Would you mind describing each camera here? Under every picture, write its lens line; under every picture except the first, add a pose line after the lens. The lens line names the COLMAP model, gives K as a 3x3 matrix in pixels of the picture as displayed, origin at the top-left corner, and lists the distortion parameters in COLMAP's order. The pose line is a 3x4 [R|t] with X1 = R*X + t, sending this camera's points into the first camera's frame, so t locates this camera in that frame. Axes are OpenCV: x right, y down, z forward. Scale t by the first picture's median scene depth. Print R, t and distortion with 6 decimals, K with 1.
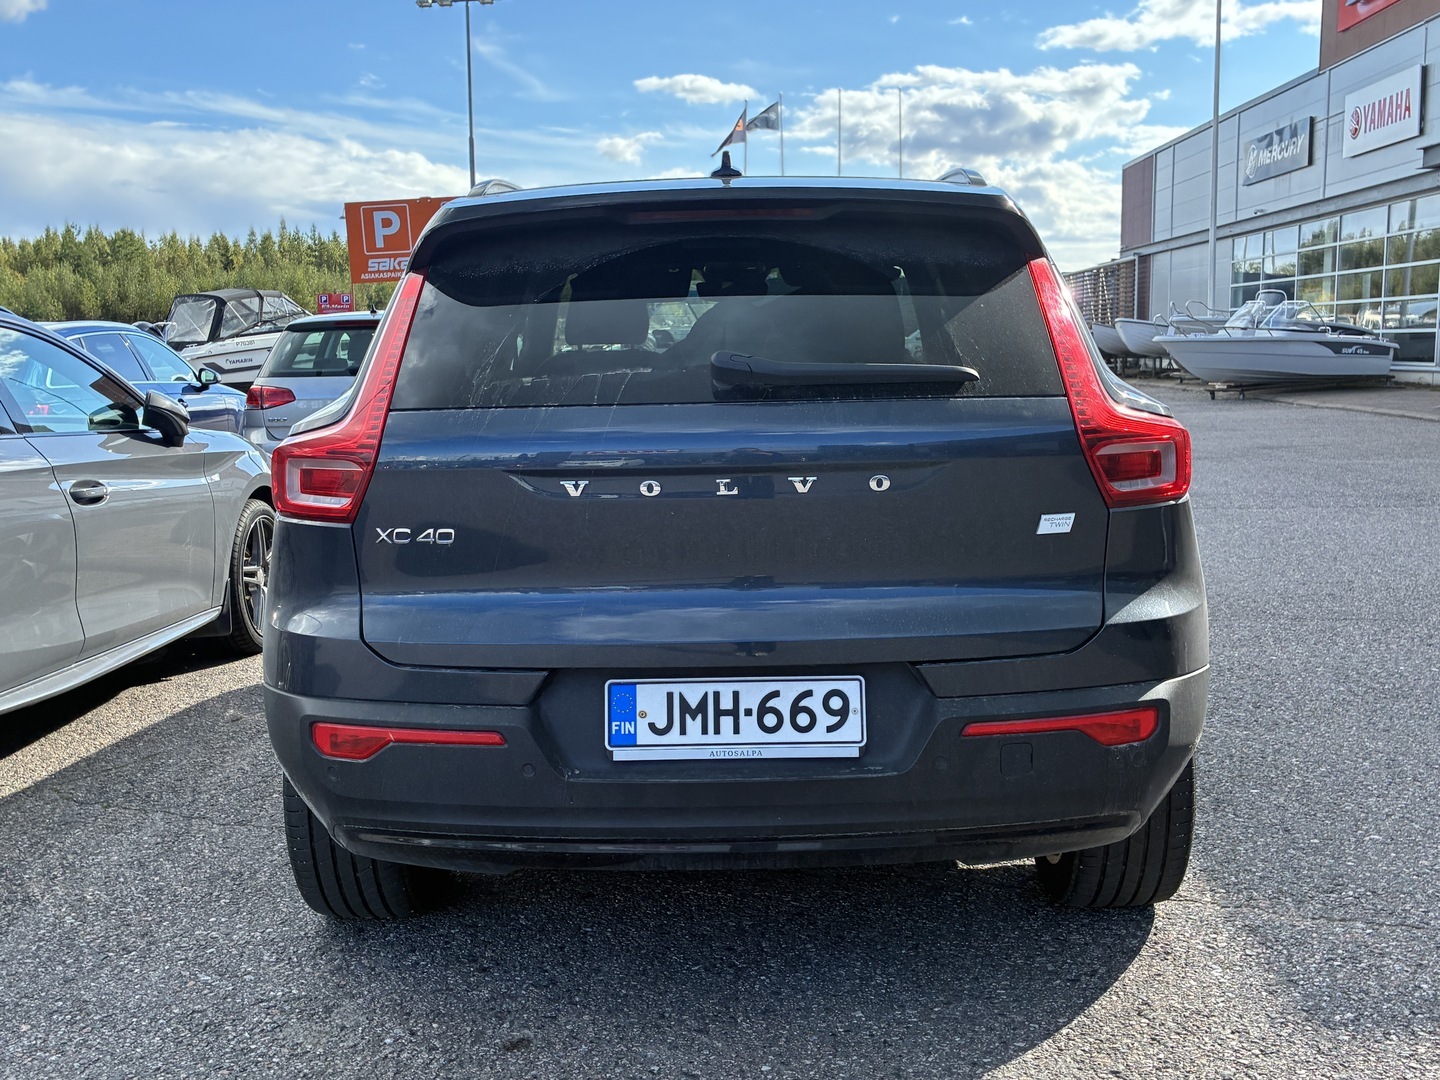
lens RADIAL K [[1502.1, 0, 720.0], [0, 1502.1, 540.0], [0, 0, 1]] dist [0.021929, 0.004609]
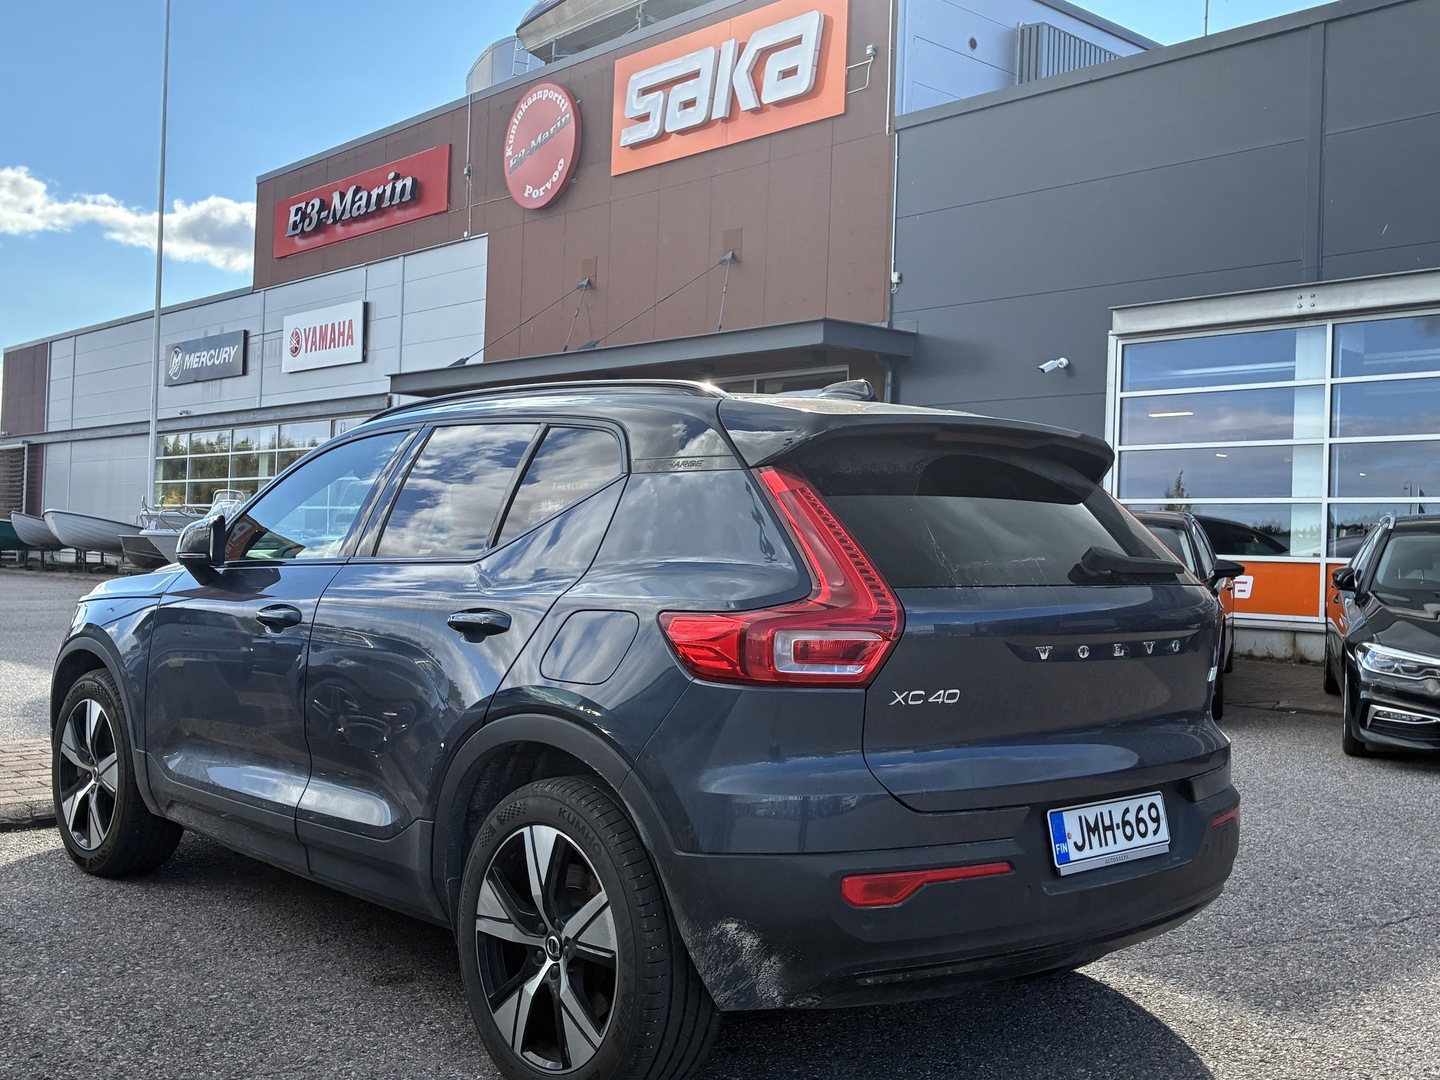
lens RADIAL K [[1534.3, 0, 720.0], [0, 1534.3, 540.0], [0, 0, 1]] dist [0.013889, 0.003093]
pose [[0.719692, 0.039019, 0.693196, -1.143064], [0.052053, 0.992577, -0.109913, -0.001455], [-0.692339, 0.115187, 0.712319, 0.271002]]
